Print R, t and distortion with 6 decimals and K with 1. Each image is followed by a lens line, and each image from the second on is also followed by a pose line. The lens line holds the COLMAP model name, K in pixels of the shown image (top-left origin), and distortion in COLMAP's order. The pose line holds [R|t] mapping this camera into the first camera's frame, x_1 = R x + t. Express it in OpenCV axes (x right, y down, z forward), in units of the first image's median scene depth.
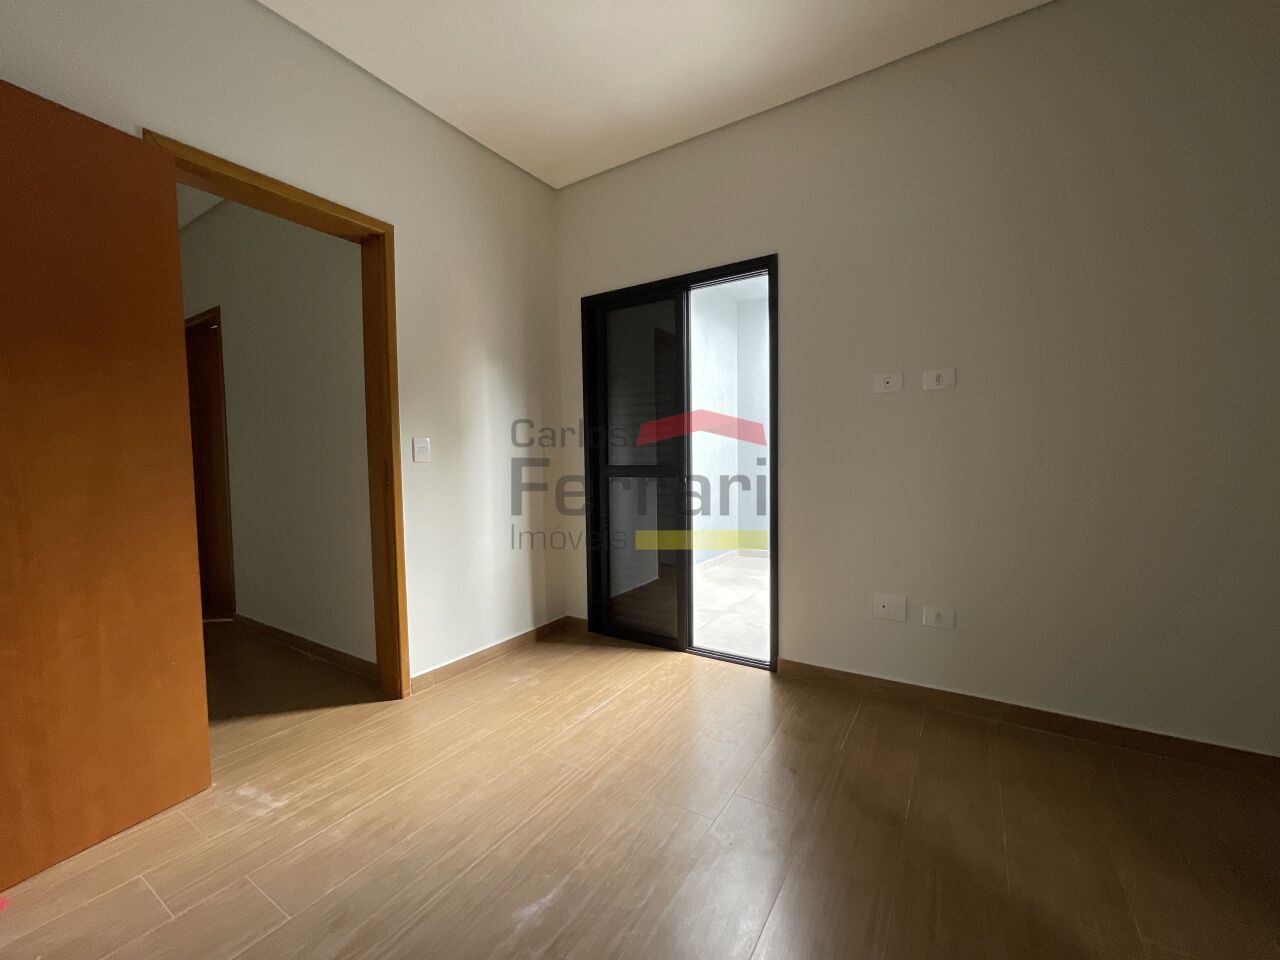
lens RADIAL K [[520.4, 0, 639.8], [0, 520.4, 482.8], [0, 0, 1]] dist [0.000926, 0.000055]
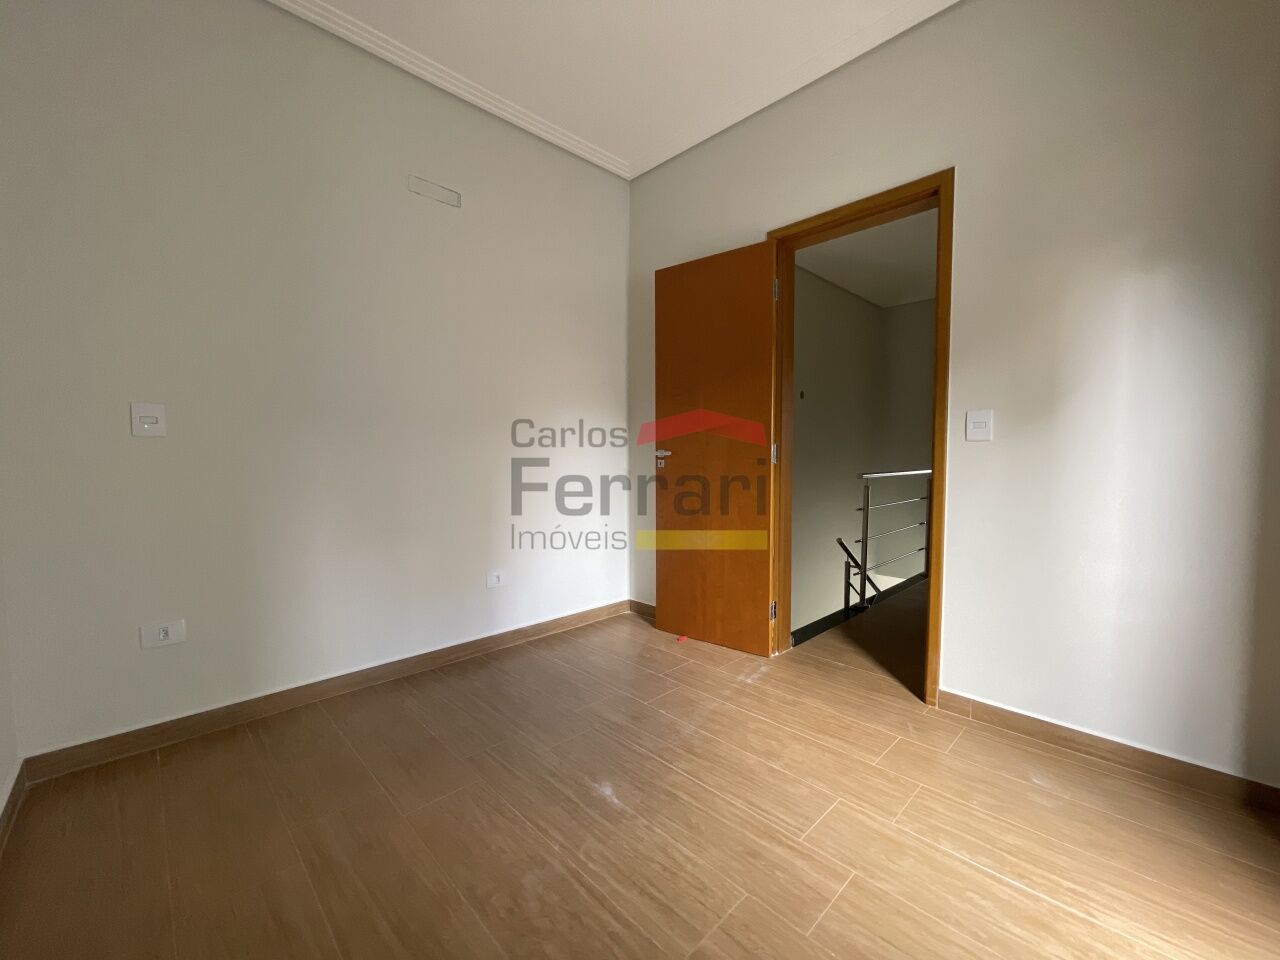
lens RADIAL K [[520.4, 0, 639.8], [0, 520.4, 482.8], [0, 0, 1]] dist [0.000926, 0.000055]
pose [[-0.230330, 0.067283, -0.970784, 0.605313], [-0.042886, 0.995936, 0.079202, -0.020012], [0.972167, 0.059875, -0.226509, 0.836123]]
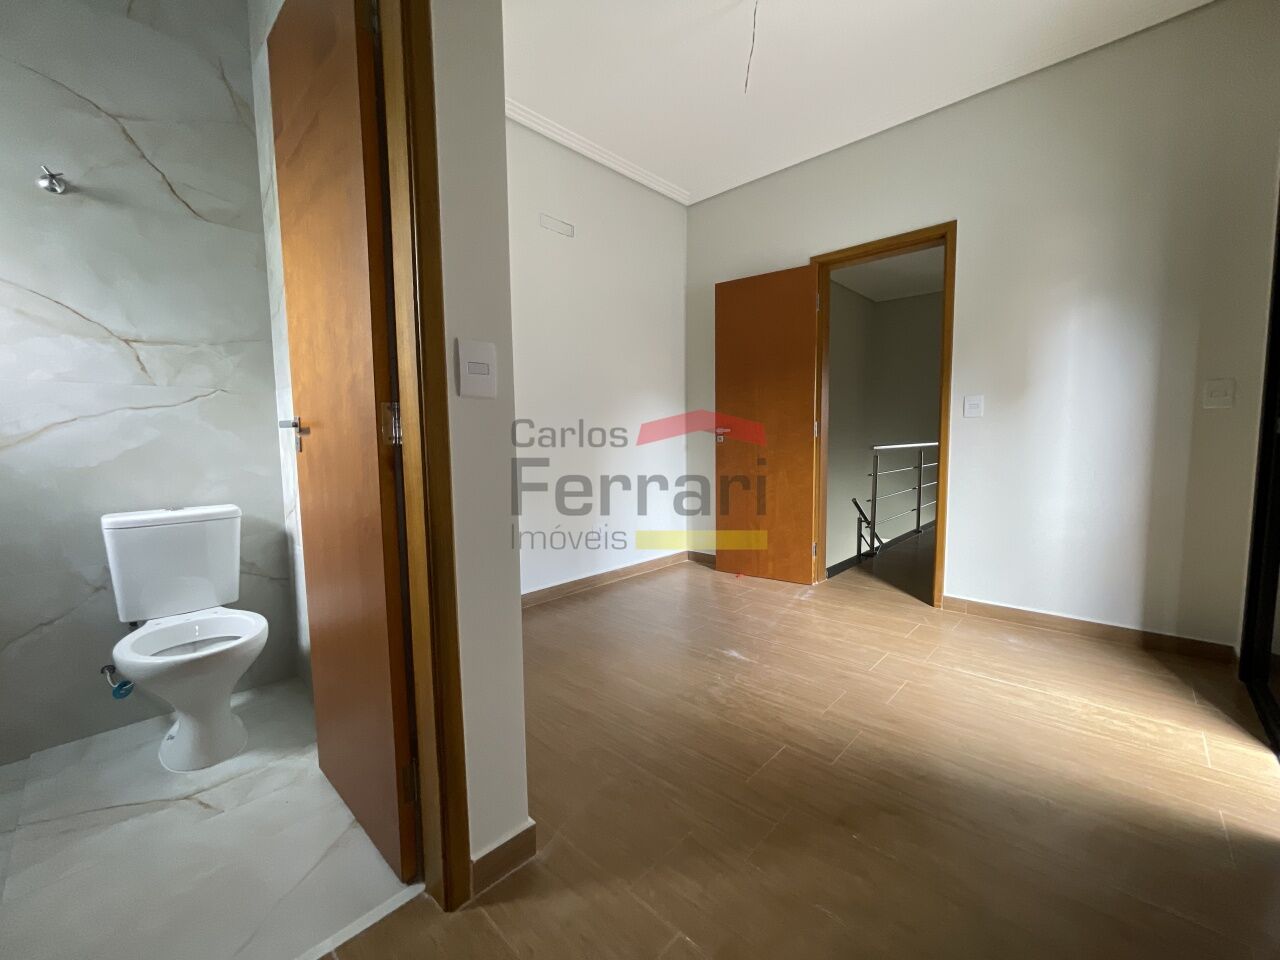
lens RADIAL K [[520.4, 0, 639.8], [0, 520.4, 482.8], [0, 0, 1]] dist [0.000926, 0.000055]
pose [[-0.186492, 0.102925, -0.977050, 1.045625], [-0.031785, 0.993345, 0.110708, -0.000161], [0.981942, 0.051702, -0.181980, 0.615883]]
